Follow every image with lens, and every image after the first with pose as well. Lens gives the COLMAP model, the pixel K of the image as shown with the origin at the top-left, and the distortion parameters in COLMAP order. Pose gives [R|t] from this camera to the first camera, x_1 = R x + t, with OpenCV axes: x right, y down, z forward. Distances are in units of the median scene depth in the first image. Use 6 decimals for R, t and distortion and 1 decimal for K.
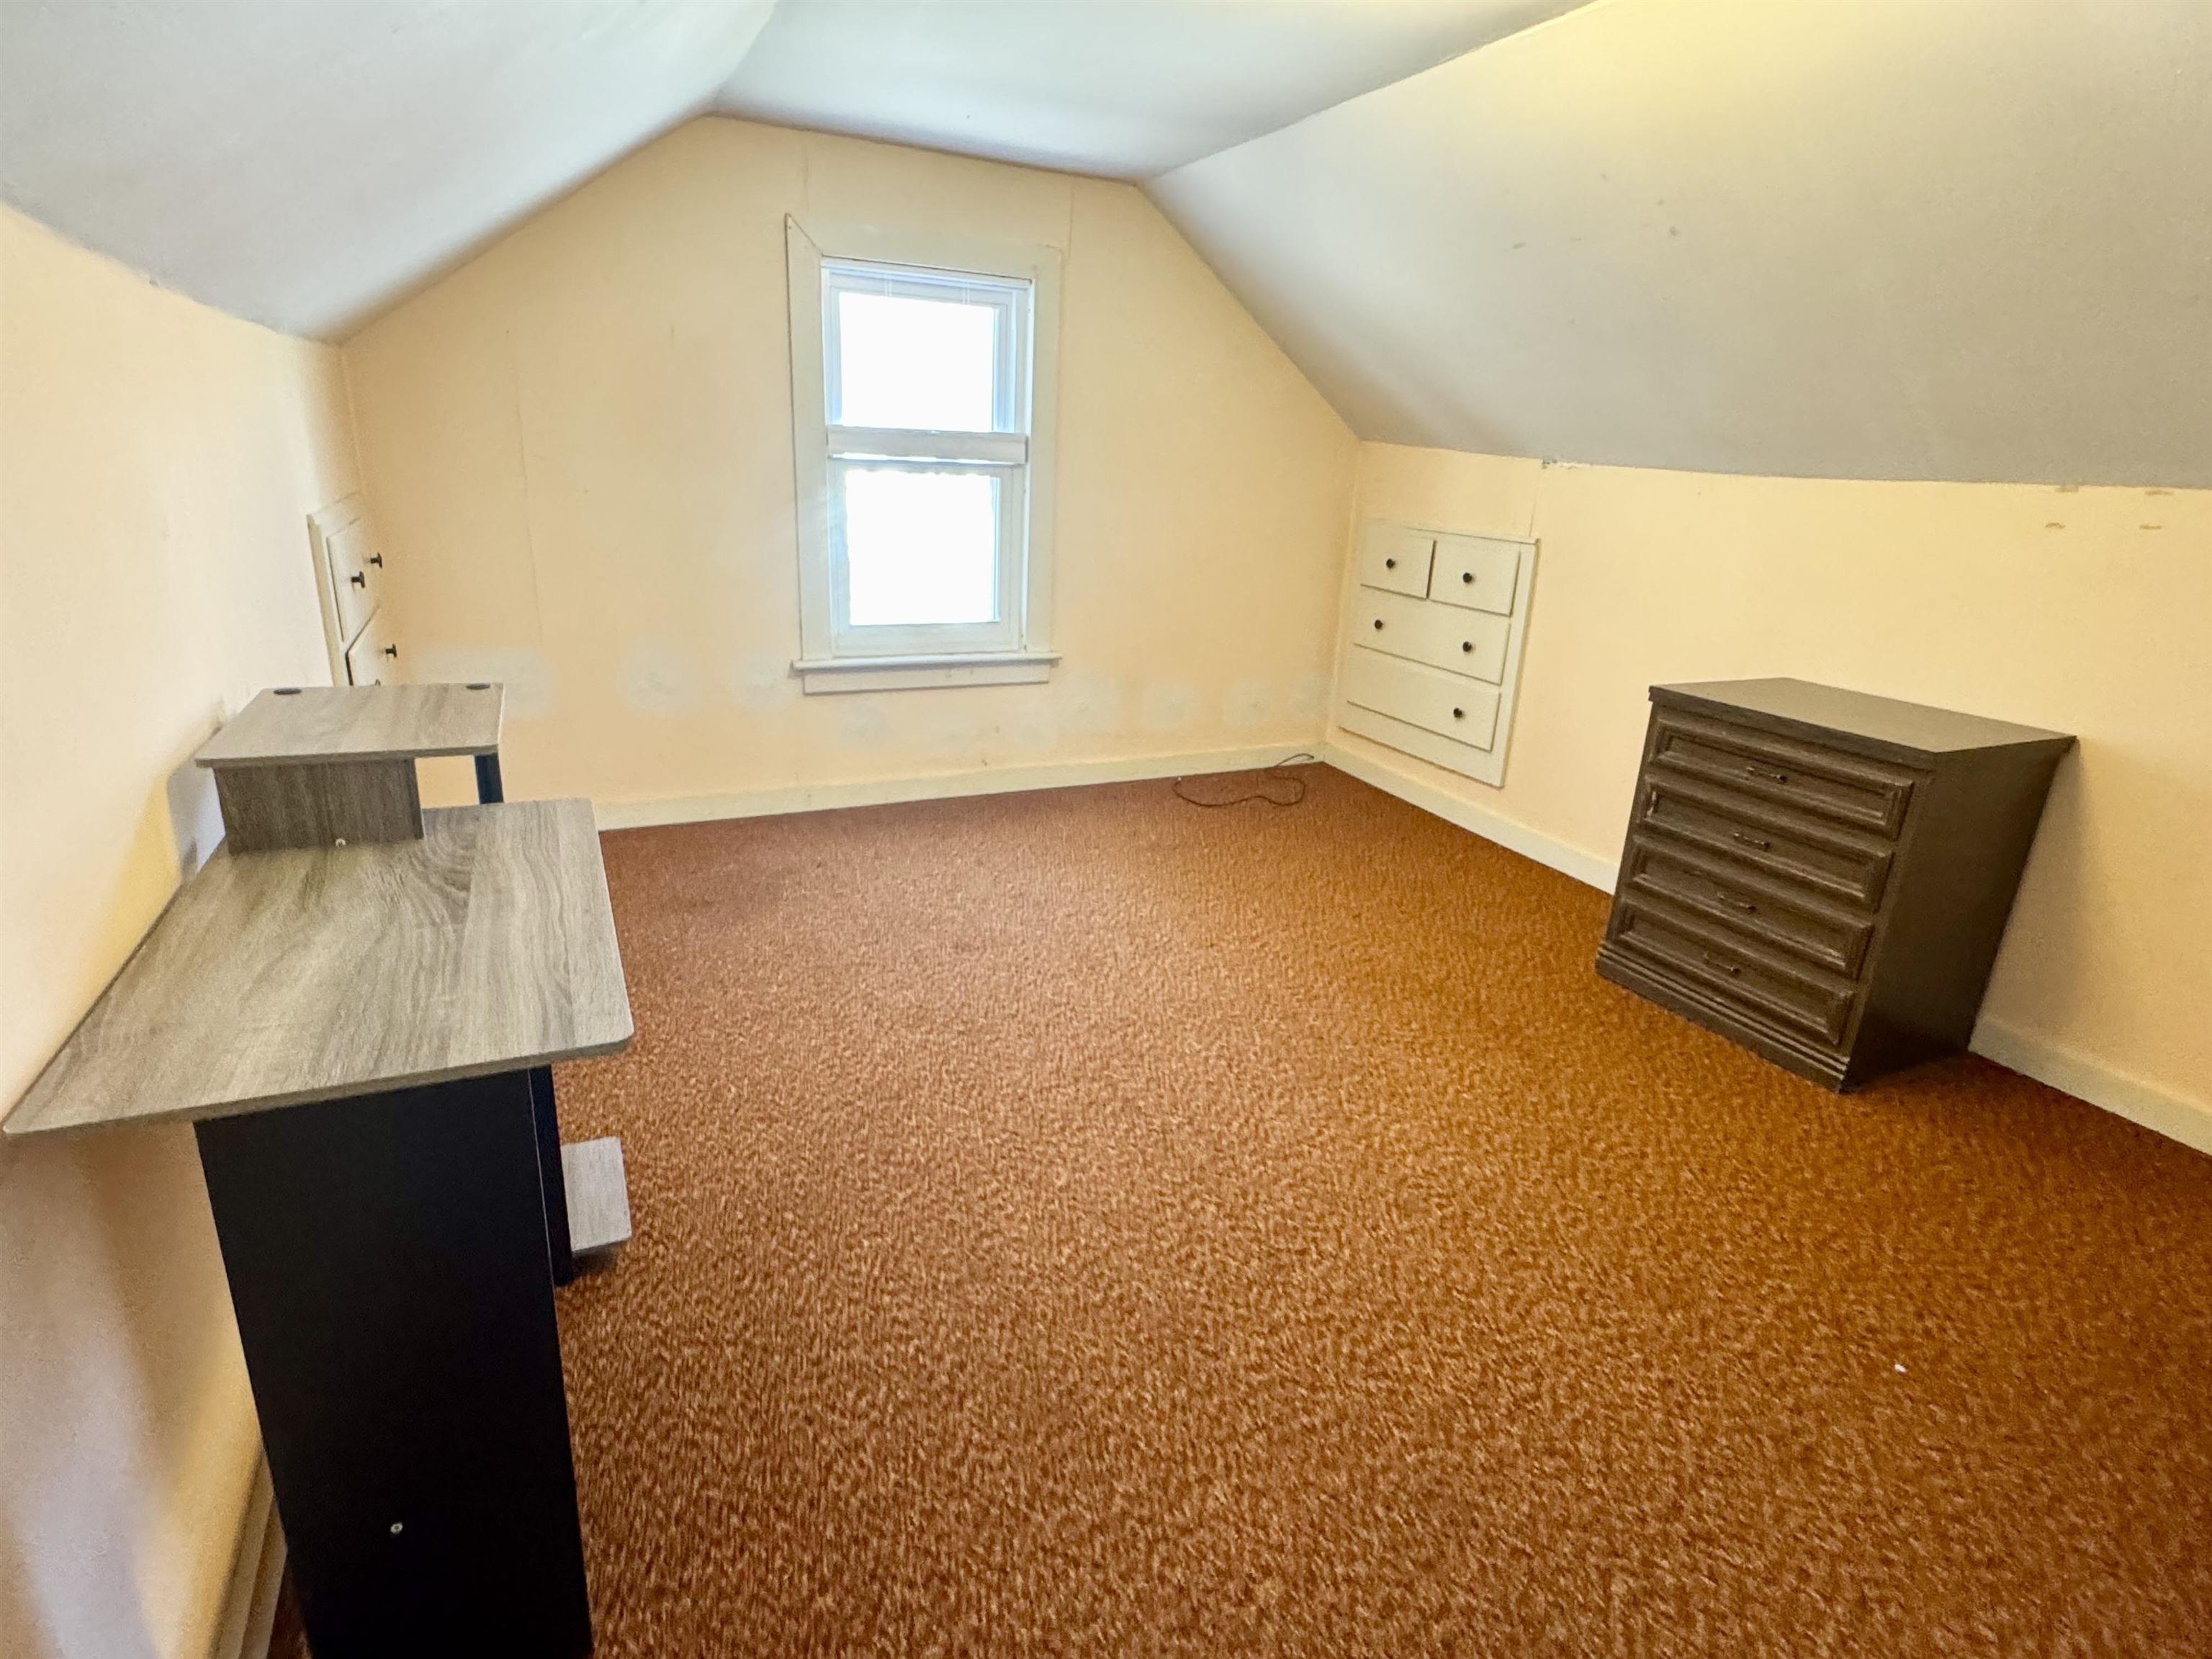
lens RADIAL K [[1144.8, 0, 1104.2], [0, 1144.8, 824.7], [0, 0, 1]] dist [-0.002005, 0.000120]
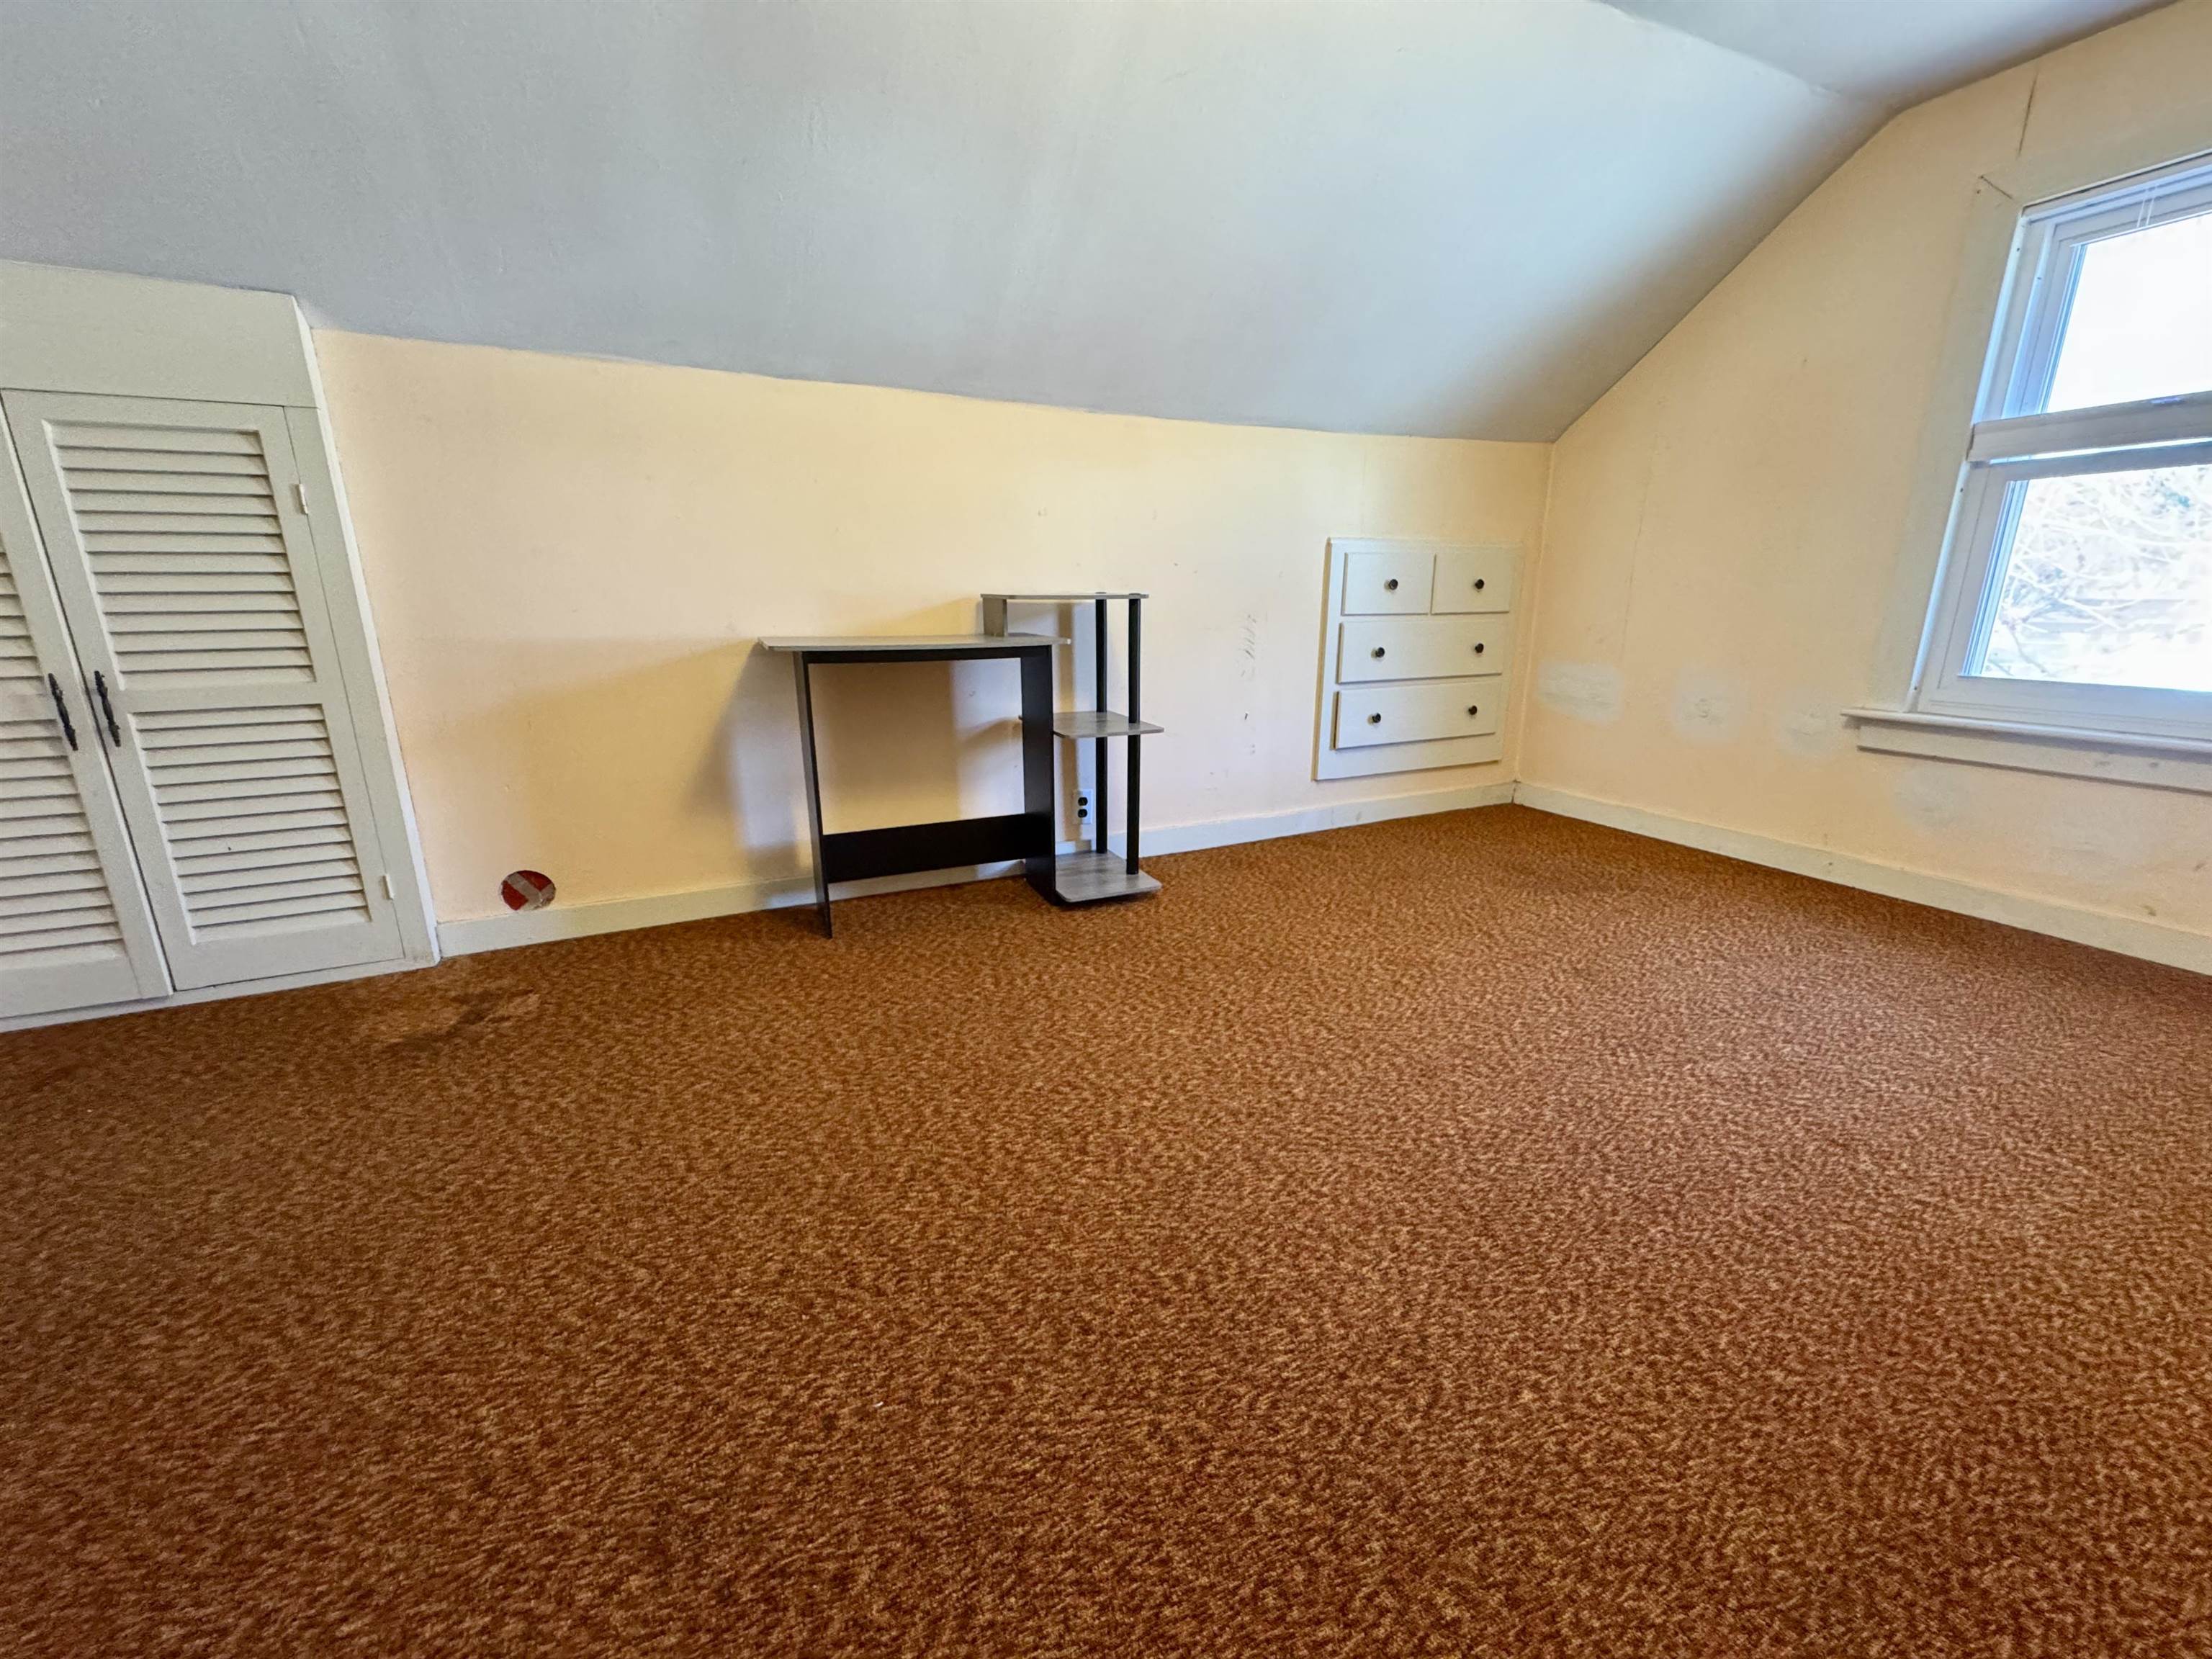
lens RADIAL K [[888.5, 0, 1103.9], [0, 888.5, 829.5], [0, 0, 1]] dist [-0.003132, -0.000212]
pose [[-0.032478, 0.212575, -0.976605, 0.981970], [-0.305997, 0.928085, 0.212190, -0.054688], [0.951478, 0.305729, 0.034905, 1.042156]]
